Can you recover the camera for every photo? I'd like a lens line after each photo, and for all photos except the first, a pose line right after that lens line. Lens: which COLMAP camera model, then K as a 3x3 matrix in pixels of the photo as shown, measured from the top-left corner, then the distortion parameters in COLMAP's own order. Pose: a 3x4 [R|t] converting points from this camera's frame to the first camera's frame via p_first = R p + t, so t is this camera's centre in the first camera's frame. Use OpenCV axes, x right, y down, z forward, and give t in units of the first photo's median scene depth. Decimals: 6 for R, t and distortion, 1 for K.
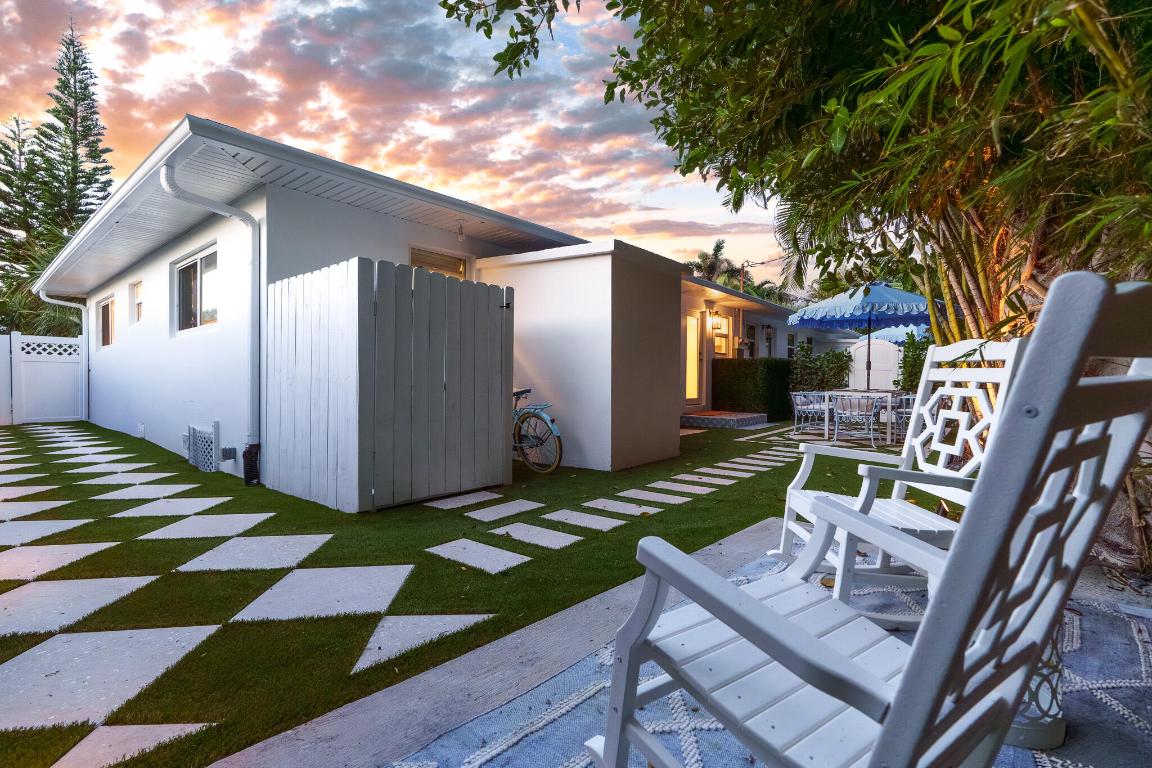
lens RADIAL K [[520.9, 0, 576.0], [0, 520.9, 384.0], [0, 0, 1]] dist [0.001367, 0.004894]
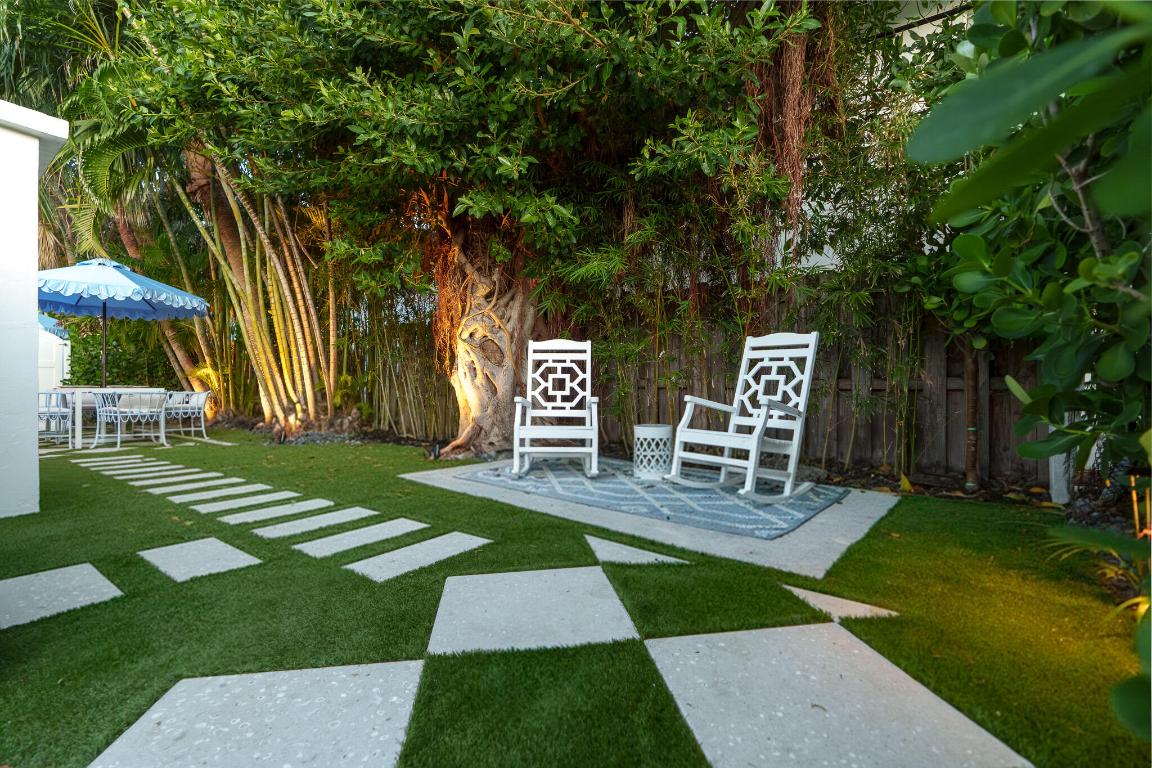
lens RADIAL K [[520.9, 0, 576.0], [0, 520.9, 384.0], [0, 0, 1]] dist [0.001367, 0.004894]
pose [[-0.059187, 0.007400, 0.998219, -0.564307], [0.019651, 0.999787, -0.006246, 0.045313], [-0.998053, 0.019247, -0.059320, 0.461799]]
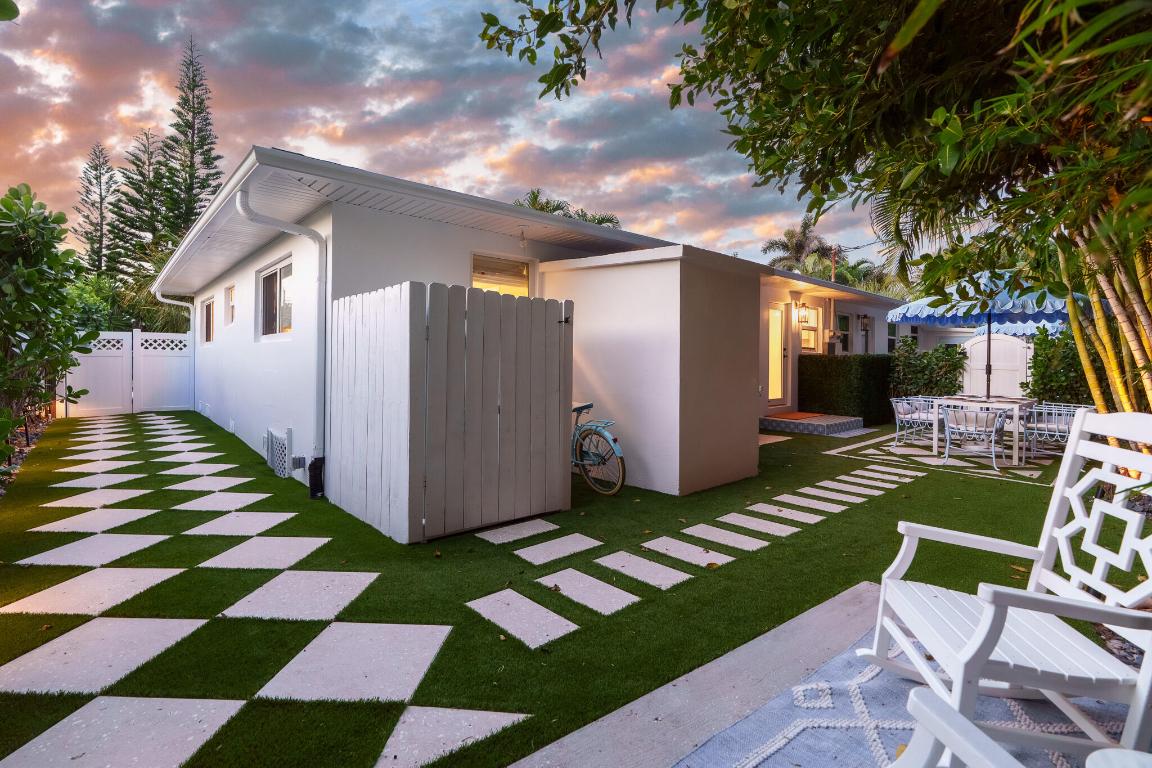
lens RADIAL K [[532.2, 0, 575.5], [0, 532.2, 356.5], [0, 0, 1]] dist [0.001068, 0.005106]
pose [[0.989298, 0.004372, -0.145843, 0.023665], [-0.006369, 0.999892, -0.013229, -0.066436], [0.145769, 0.014016, 0.989219, 0.046138]]
